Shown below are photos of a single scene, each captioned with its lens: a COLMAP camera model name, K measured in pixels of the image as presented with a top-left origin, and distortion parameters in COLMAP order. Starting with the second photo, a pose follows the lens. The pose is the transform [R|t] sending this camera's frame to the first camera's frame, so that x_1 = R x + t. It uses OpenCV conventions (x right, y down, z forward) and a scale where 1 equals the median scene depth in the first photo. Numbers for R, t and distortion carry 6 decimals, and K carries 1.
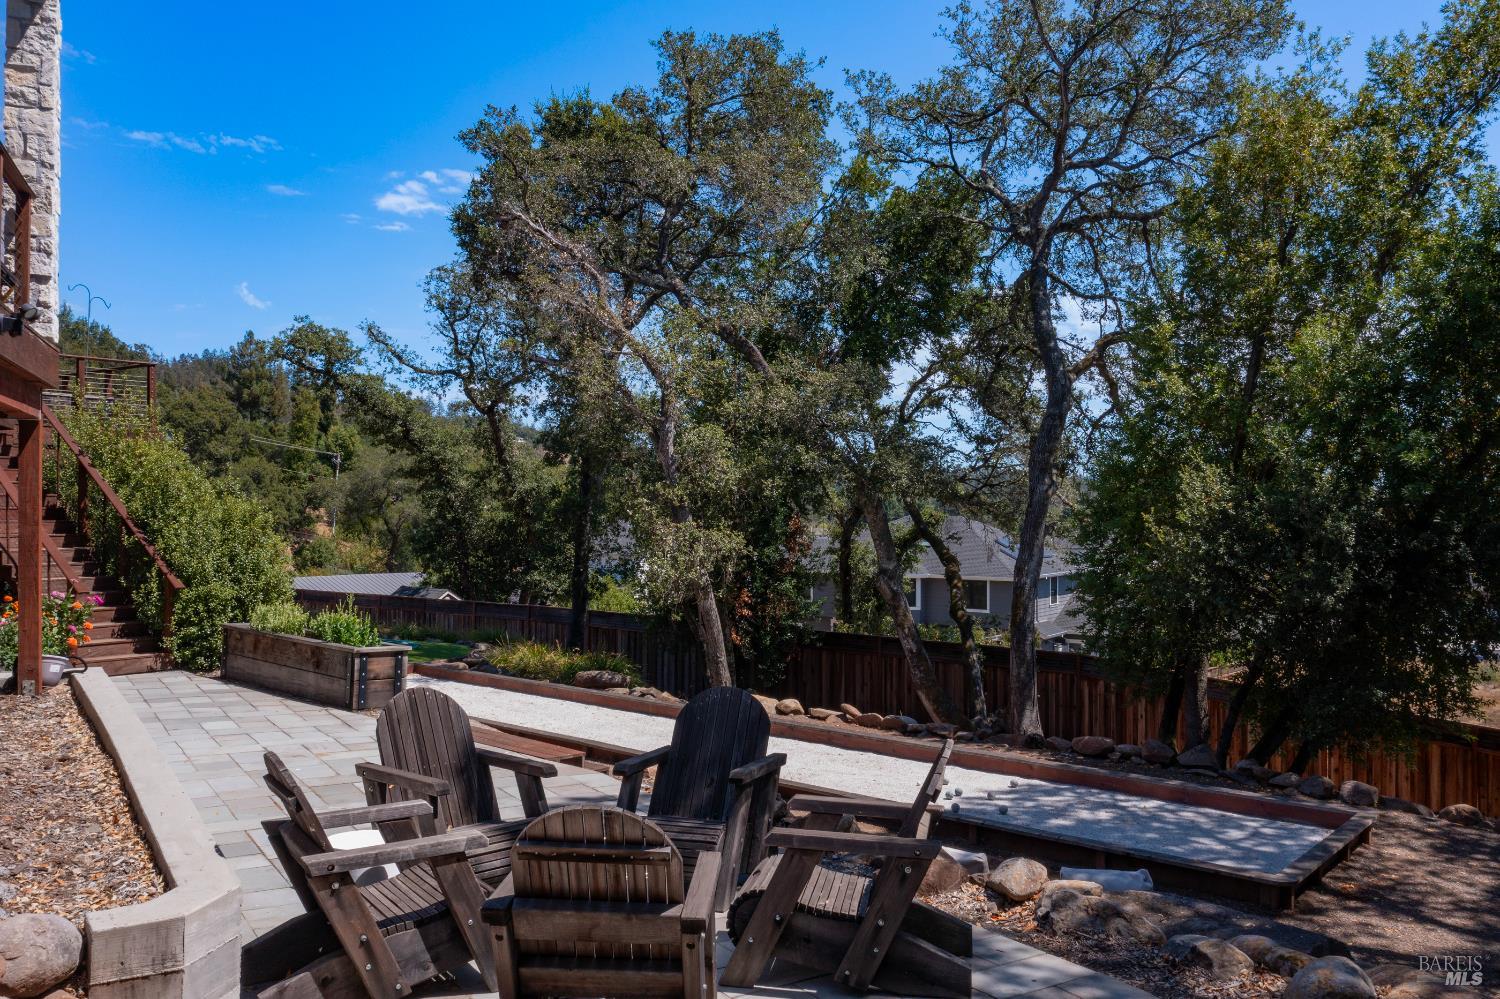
lens RADIAL K [[1180.5, 0, 755.0], [0, 1180.5, 479.5], [0, 0, 1]] dist [-0.013047, -0.004046]
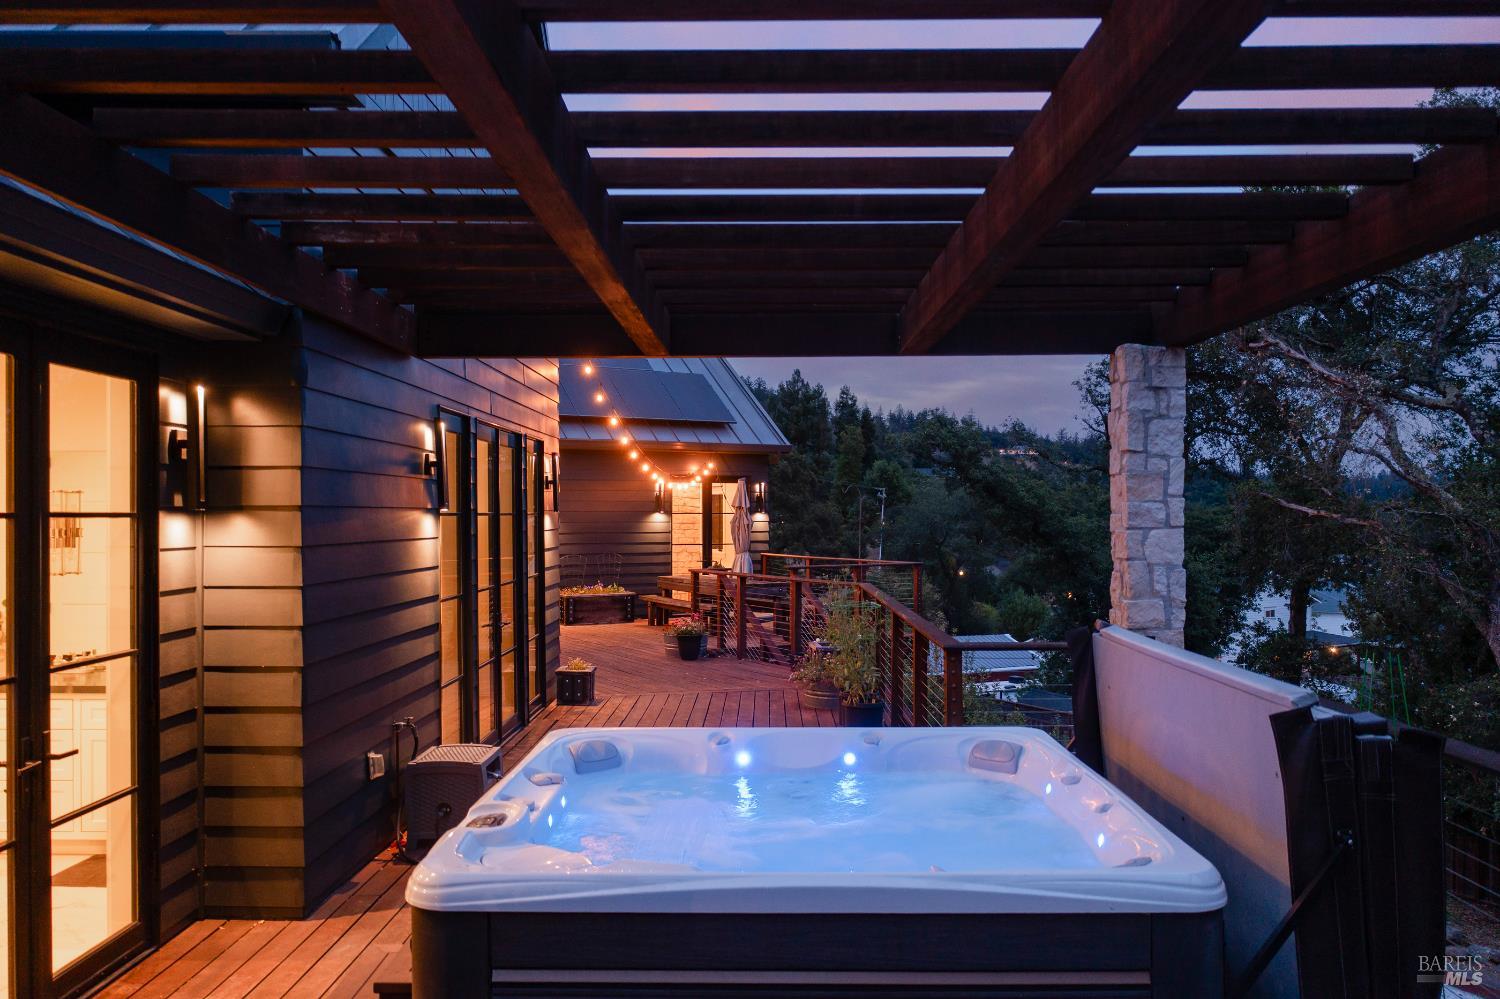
lens RADIAL K [[1193.6, 0, 750.0], [0, 1193.6, 499.5], [0, 0, 1]] dist [-0.008223, -0.007484]
pose [[0.915991, -0.008671, -0.401106, -0.204868], [0.016593, 0.999730, 0.016281, -0.131361], [0.400856, -0.021569, 0.915887, 0.072876]]
